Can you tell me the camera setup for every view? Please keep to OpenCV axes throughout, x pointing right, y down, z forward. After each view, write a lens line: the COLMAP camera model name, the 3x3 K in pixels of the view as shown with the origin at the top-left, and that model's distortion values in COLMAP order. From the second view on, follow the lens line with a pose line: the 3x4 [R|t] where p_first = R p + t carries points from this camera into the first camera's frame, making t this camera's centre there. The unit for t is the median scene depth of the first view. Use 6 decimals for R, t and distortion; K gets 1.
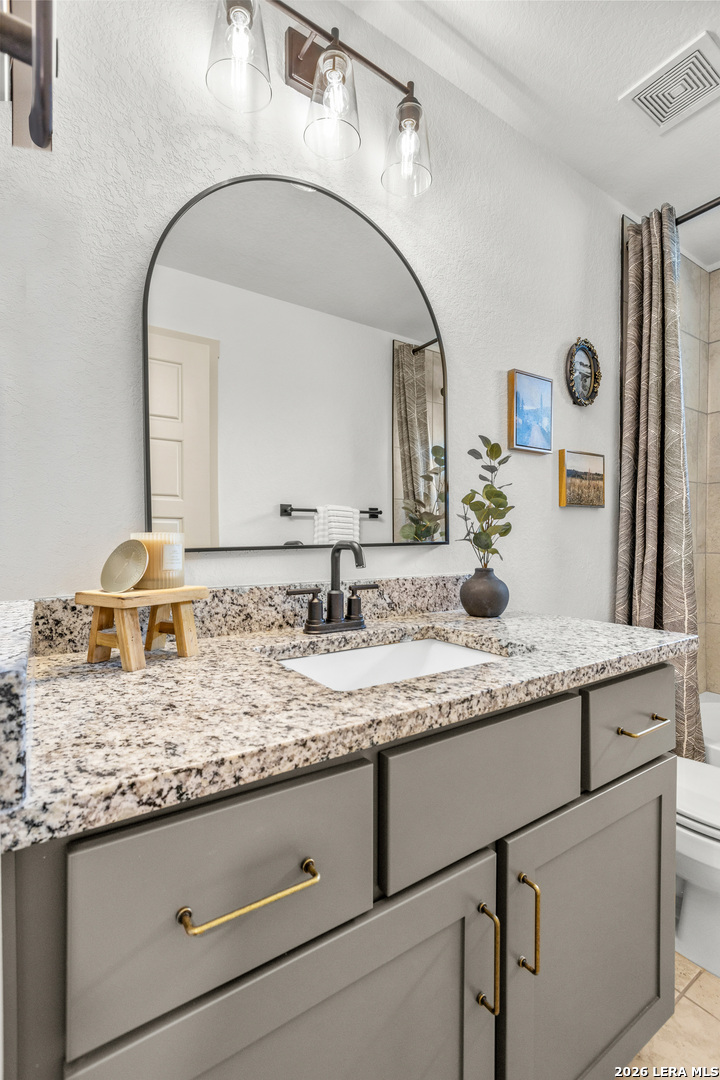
lens RADIAL K [[479.5, 0, 355.6], [0, 479.5, 546.4], [0, 0, 1]] dist [0.001993, -0.001000]
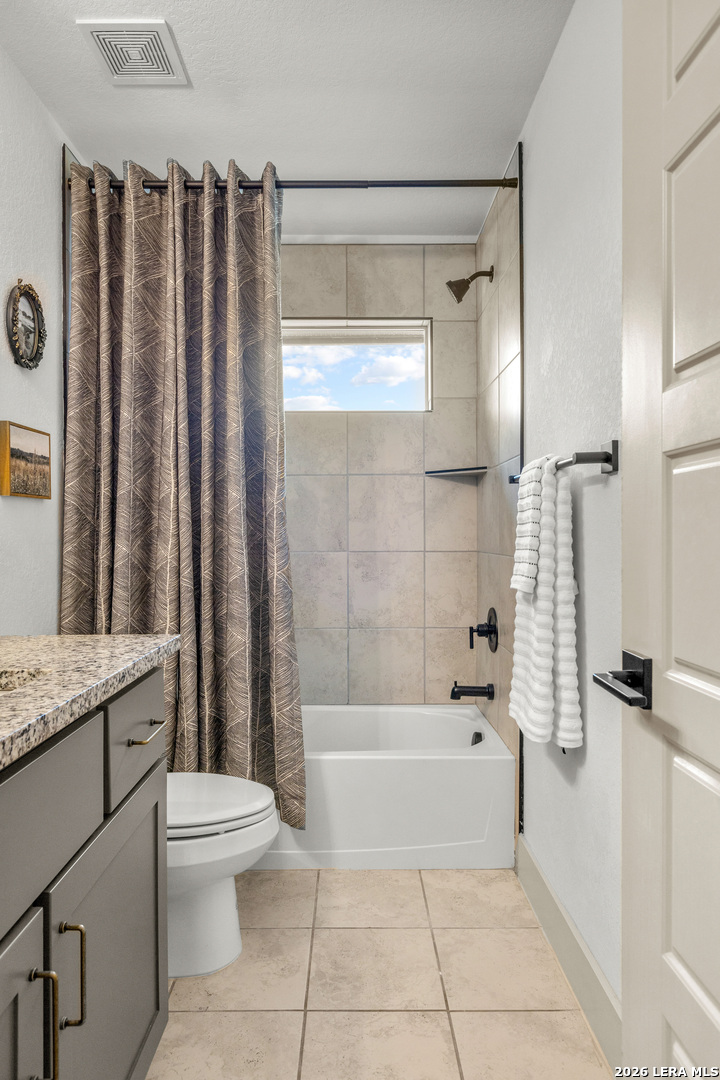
lens RADIAL K [[713.1, 0, 360.2], [0, 713.1, 539.1], [0, 0, 1]] dist [0.003702, 0.001112]
pose [[0.536452, -0.006261, 0.843907, -0.349245], [0.013675, 0.999906, -0.001274, -0.008283], [-0.843820, 0.012224, 0.536487, -0.128453]]
